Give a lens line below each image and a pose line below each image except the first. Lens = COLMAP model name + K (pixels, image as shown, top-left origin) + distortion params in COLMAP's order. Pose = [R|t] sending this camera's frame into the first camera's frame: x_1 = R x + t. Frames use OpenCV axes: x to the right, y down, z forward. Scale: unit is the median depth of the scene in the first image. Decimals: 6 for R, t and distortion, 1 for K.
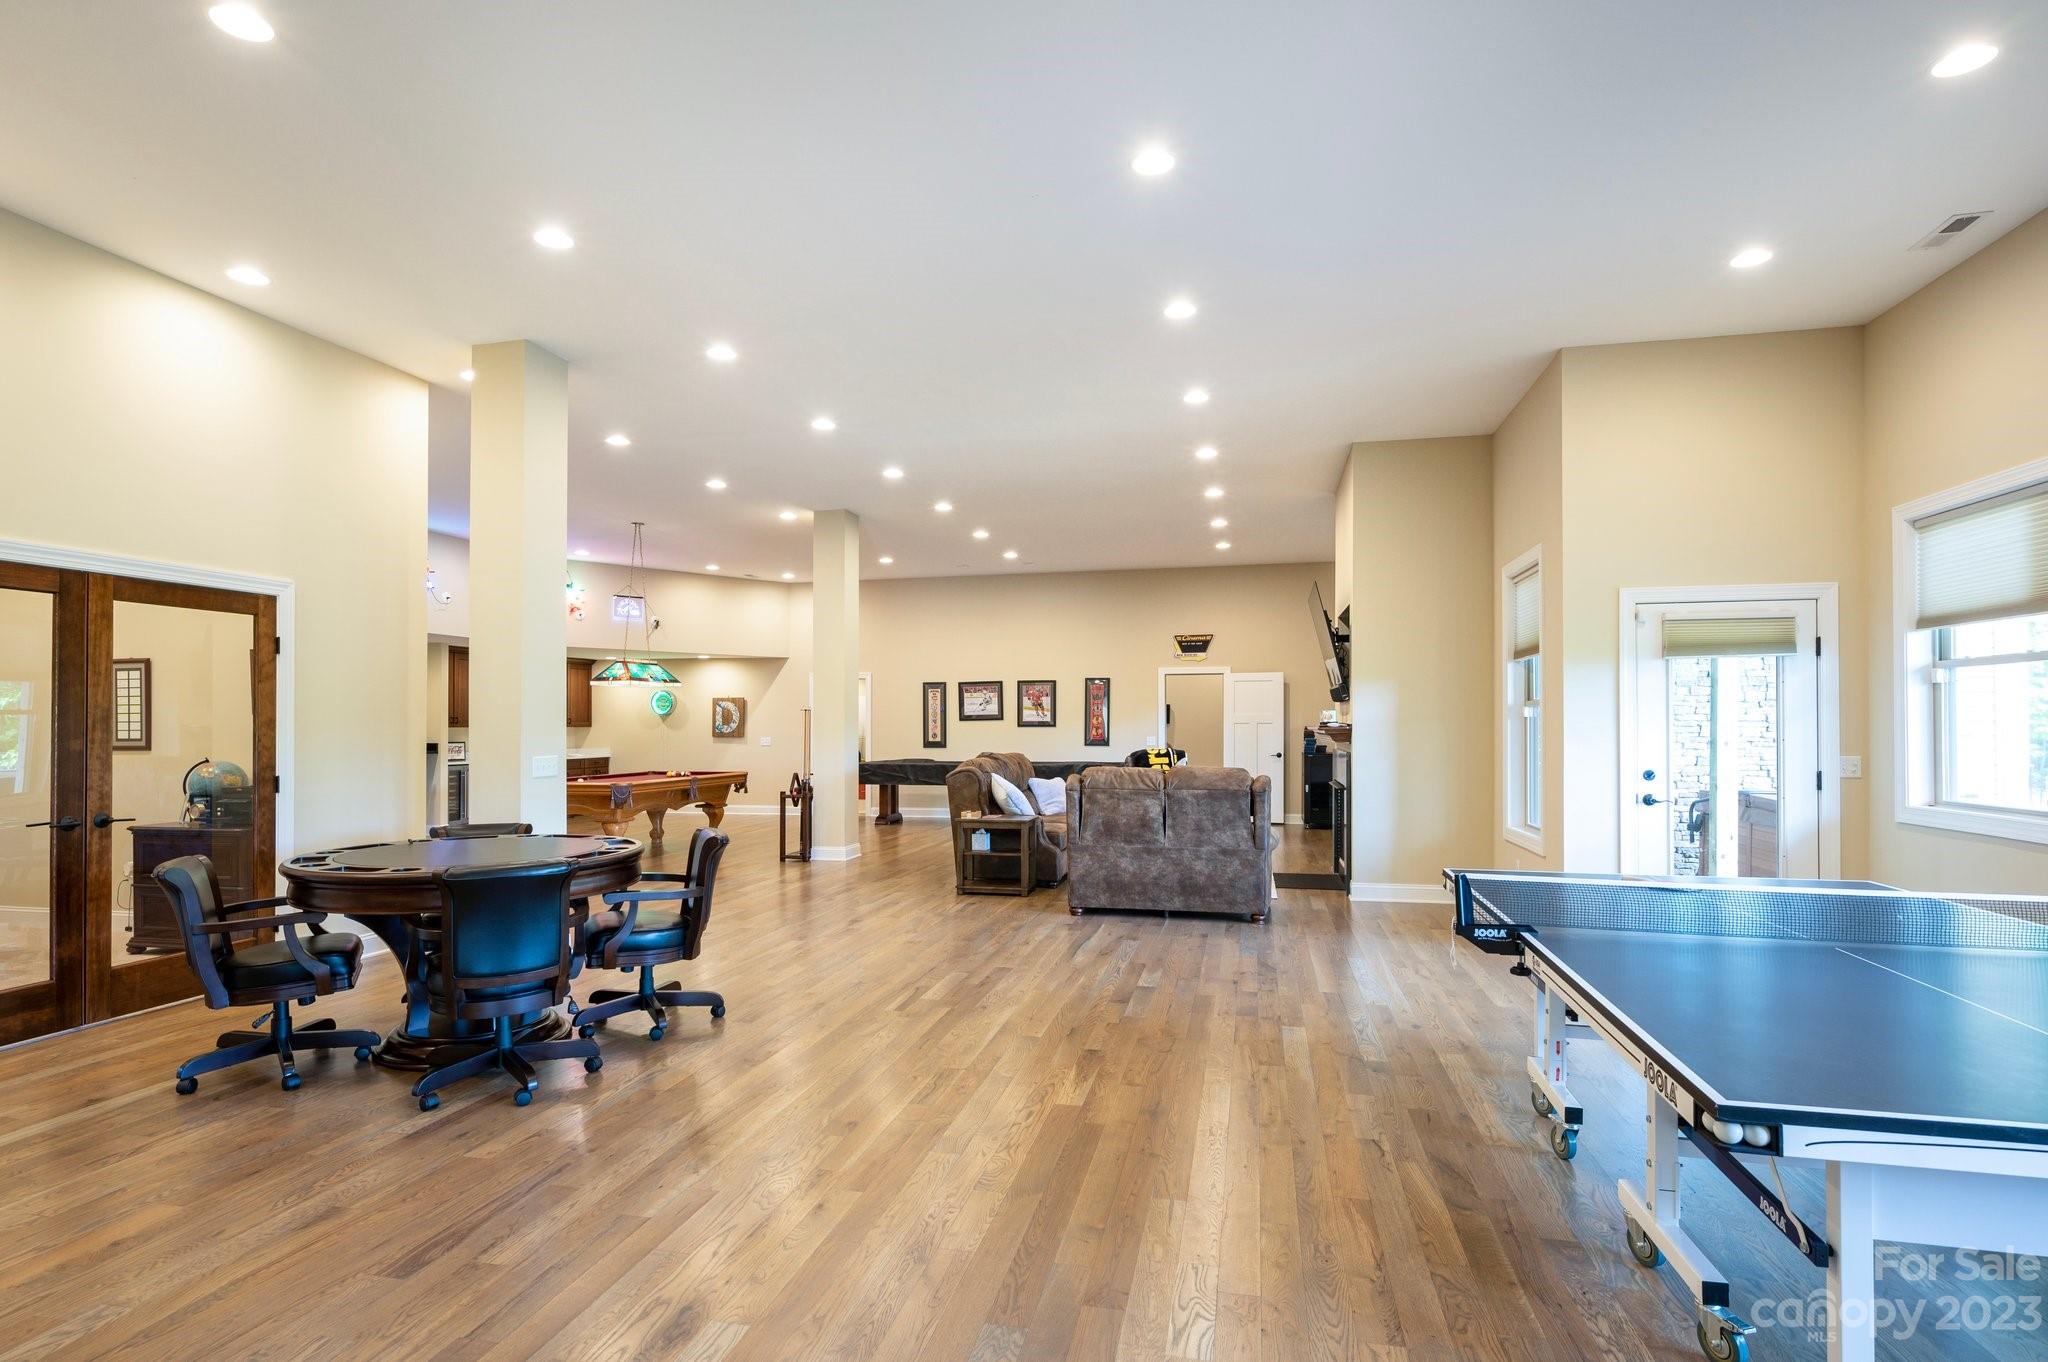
lens RADIAL K [[1019.8, 0, 1017.3], [0, 1019.8, 711.2], [0, 0, 1]] dist [-0.000869, -0.000019]
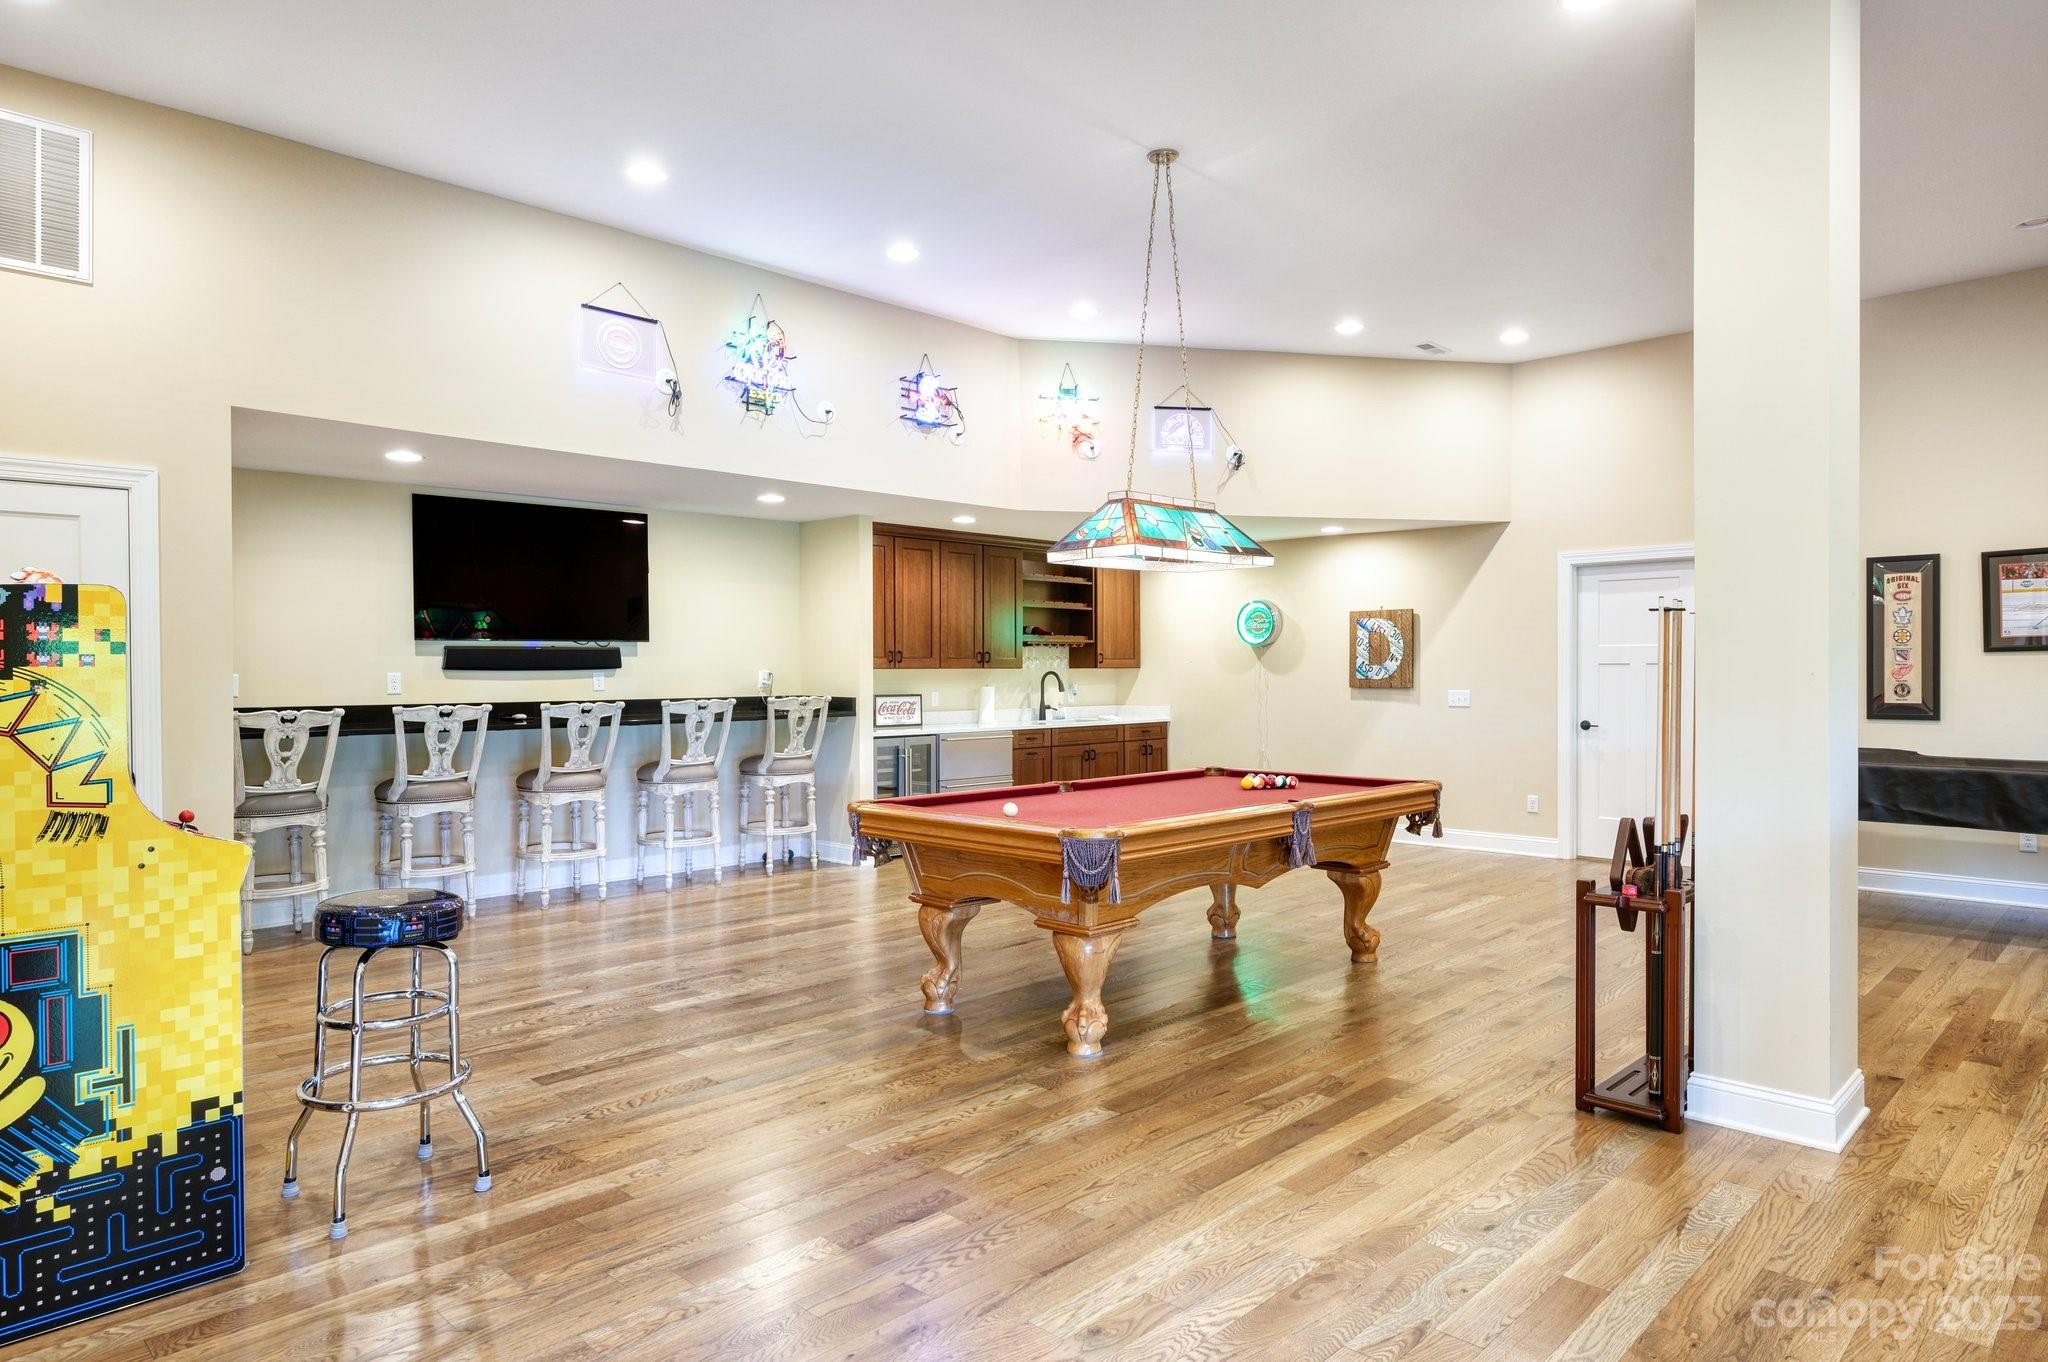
lens RADIAL K [[1186.7, 0, 1023.0], [0, 1186.7, 669.6], [0, 0, 1]] dist [-0.001480, 0.000468]
pose [[0.848163, 0.000902, -0.529735, -0.133598], [0.007722, 0.999871, 0.014066, 0.007132], [0.529680, -0.016021, 0.848046, 0.444266]]
